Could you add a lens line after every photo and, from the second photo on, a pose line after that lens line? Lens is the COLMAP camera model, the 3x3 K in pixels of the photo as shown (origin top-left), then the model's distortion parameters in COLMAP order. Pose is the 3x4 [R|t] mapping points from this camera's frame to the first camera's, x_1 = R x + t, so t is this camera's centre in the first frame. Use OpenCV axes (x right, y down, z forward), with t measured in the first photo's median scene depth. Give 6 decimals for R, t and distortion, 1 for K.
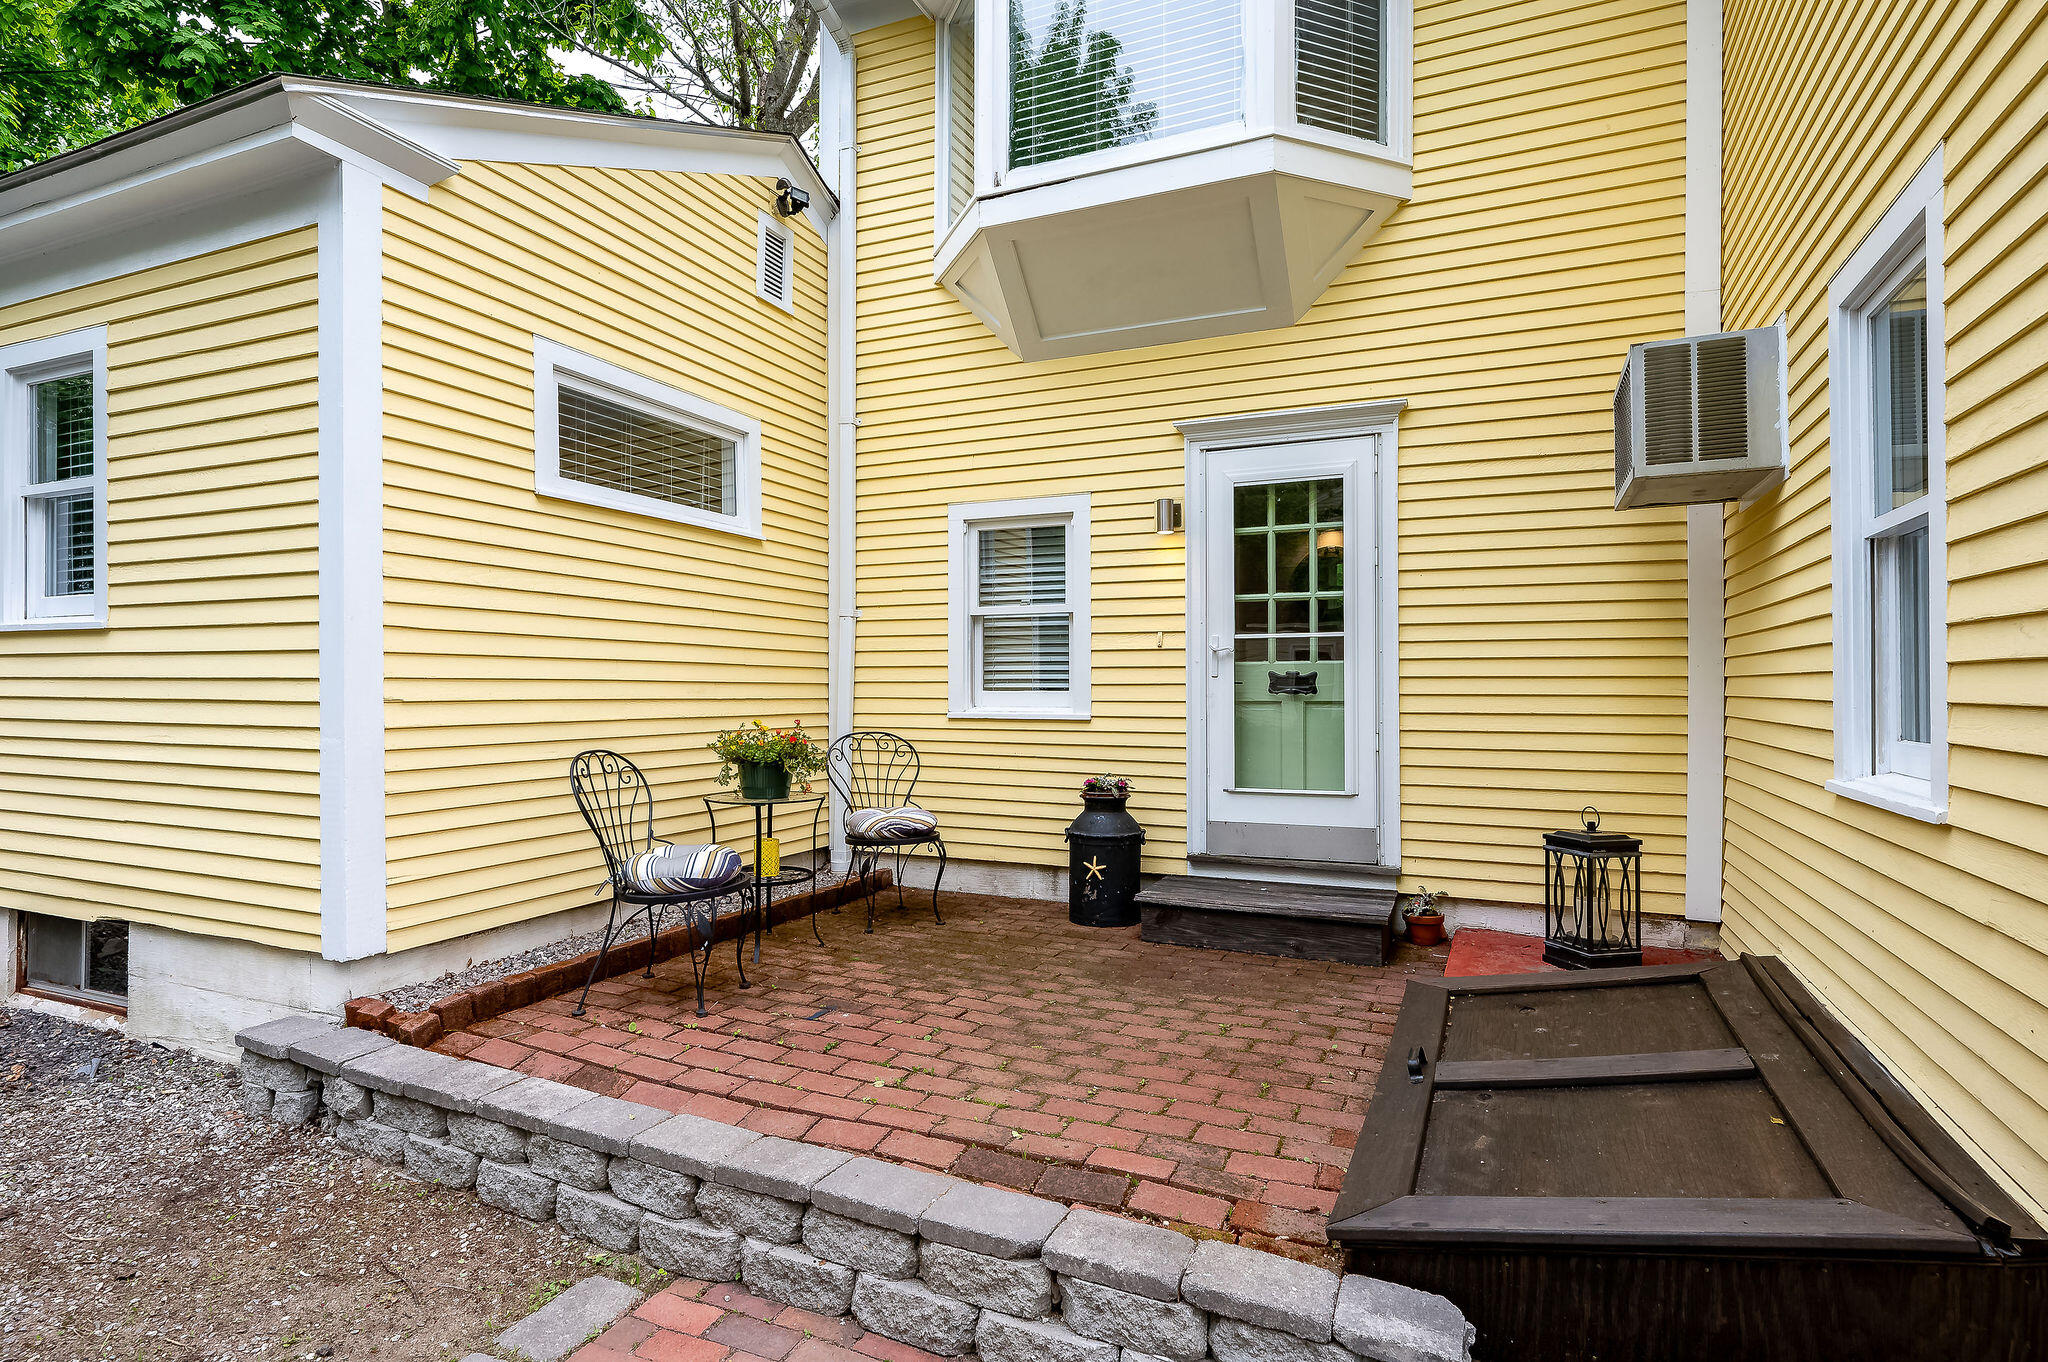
lens RADIAL K [[1048.1, 0, 1012.4], [0, 1048.1, 678.1], [0, 0, 1]] dist [-0.000876, -0.000013]
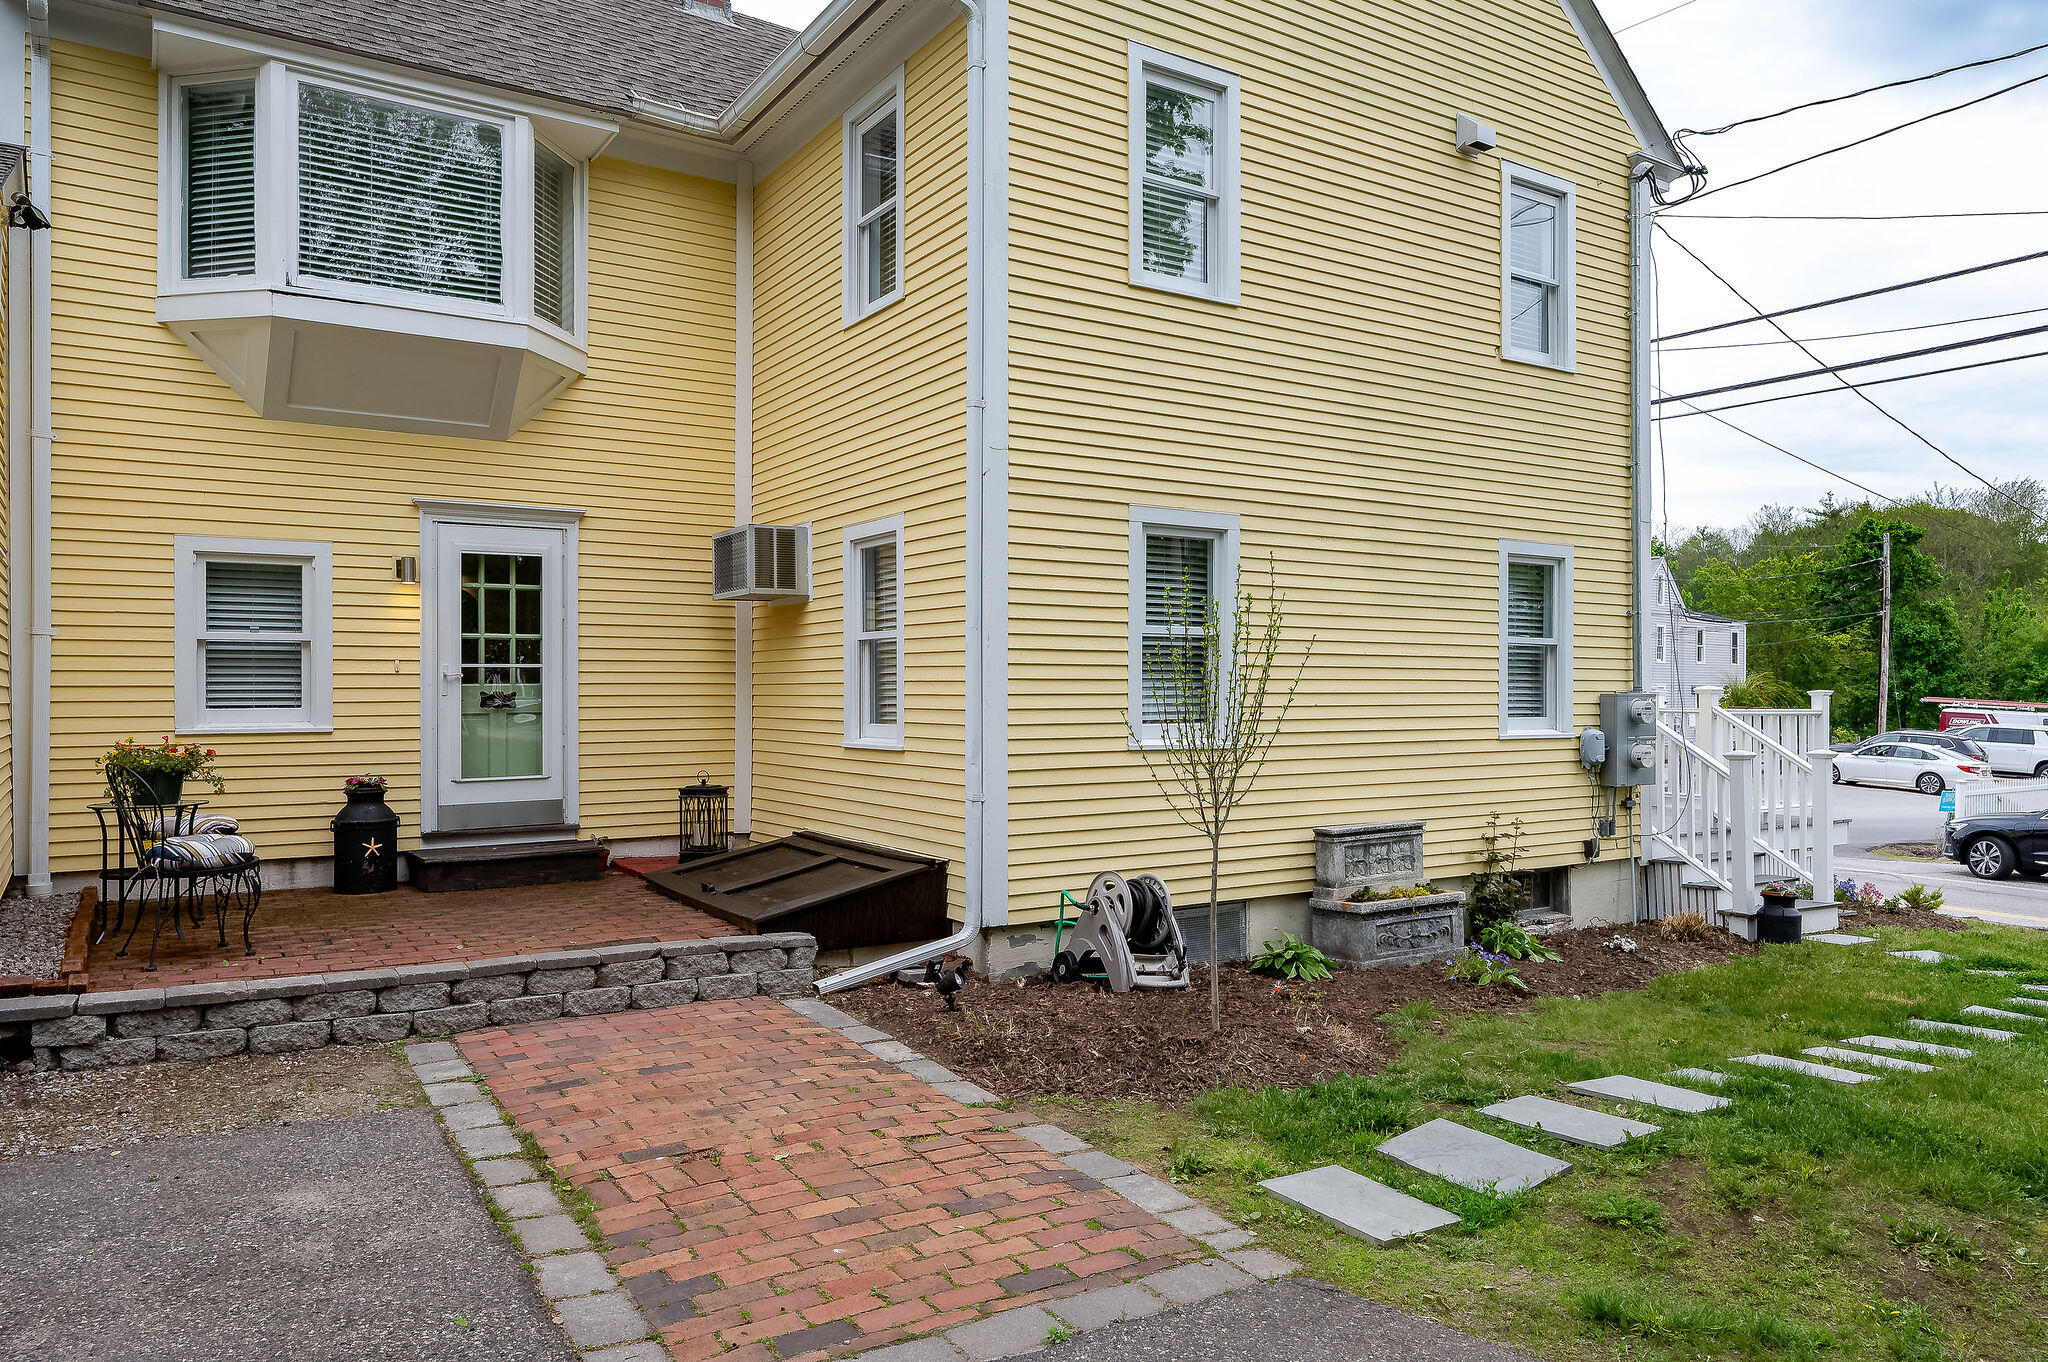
lens RADIAL K [[1369.2, 0, 1020.9], [0, 1369.2, 678.8], [0, 0, 1]] dist [-0.000146, -0.000901]
pose [[0.539604, 0.004639, 0.841906, -0.892824], [-0.002614, 0.999989, -0.003834, -0.018339], [-0.841915, -0.000132, 0.539611, -0.552554]]
